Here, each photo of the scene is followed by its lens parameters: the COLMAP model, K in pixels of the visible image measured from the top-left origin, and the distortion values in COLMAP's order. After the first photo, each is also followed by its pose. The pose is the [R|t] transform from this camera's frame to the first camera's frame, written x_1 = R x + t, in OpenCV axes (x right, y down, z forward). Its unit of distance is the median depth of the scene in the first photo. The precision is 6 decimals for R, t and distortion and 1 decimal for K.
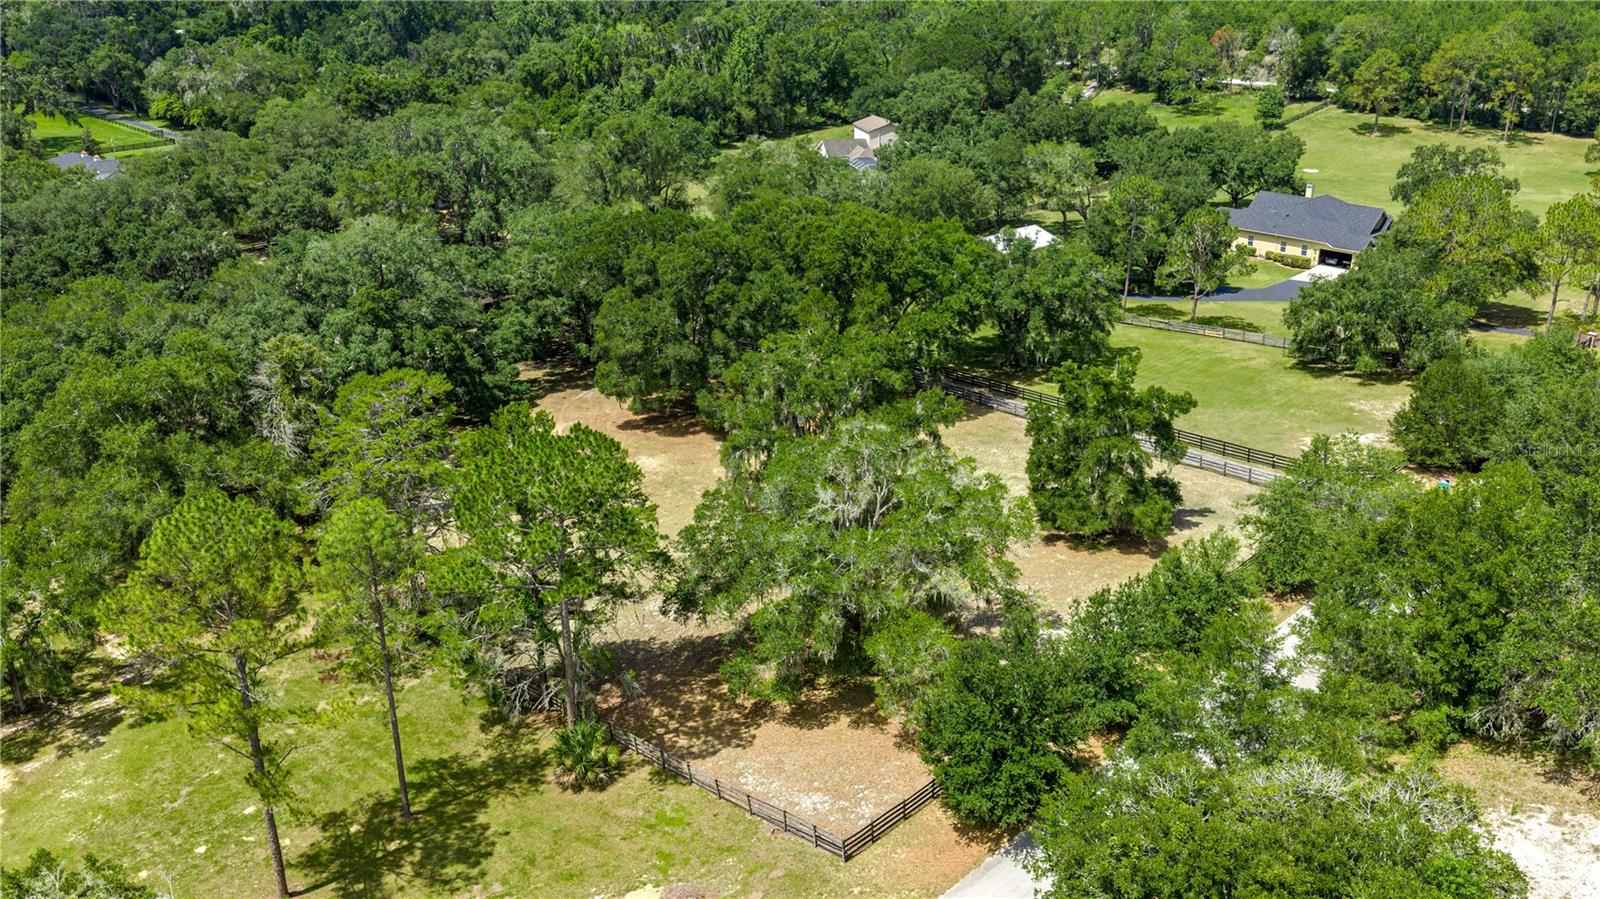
lens RADIAL K [[1368.7, 0, 800.0], [0, 1368.7, 449.5], [0, 0, 1]] dist [0.013937, -0.002654]
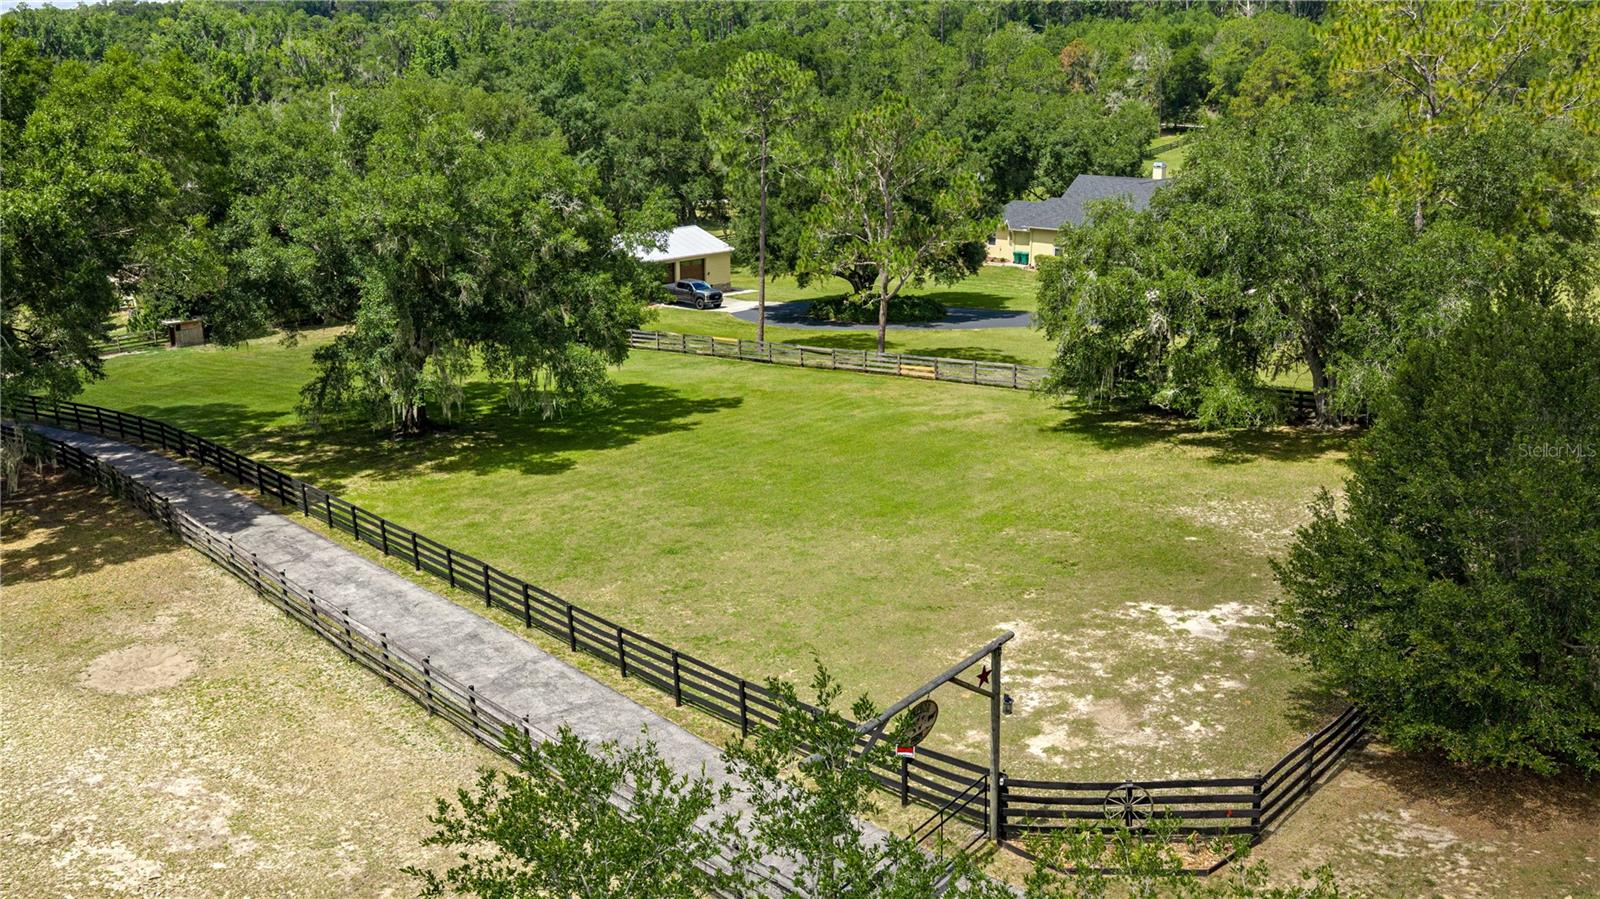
lens RADIAL K [[1342.1, 0, 800.0], [0, 1342.1, 449.5], [0, 0, 1]] dist [0.018481, -0.051421]
pose [[0.999137, -0.011859, 0.039802, 0.265242], [0.015807, 0.994822, -0.100398, -0.014497], [-0.038406, 0.100941, 0.994151, 0.603515]]
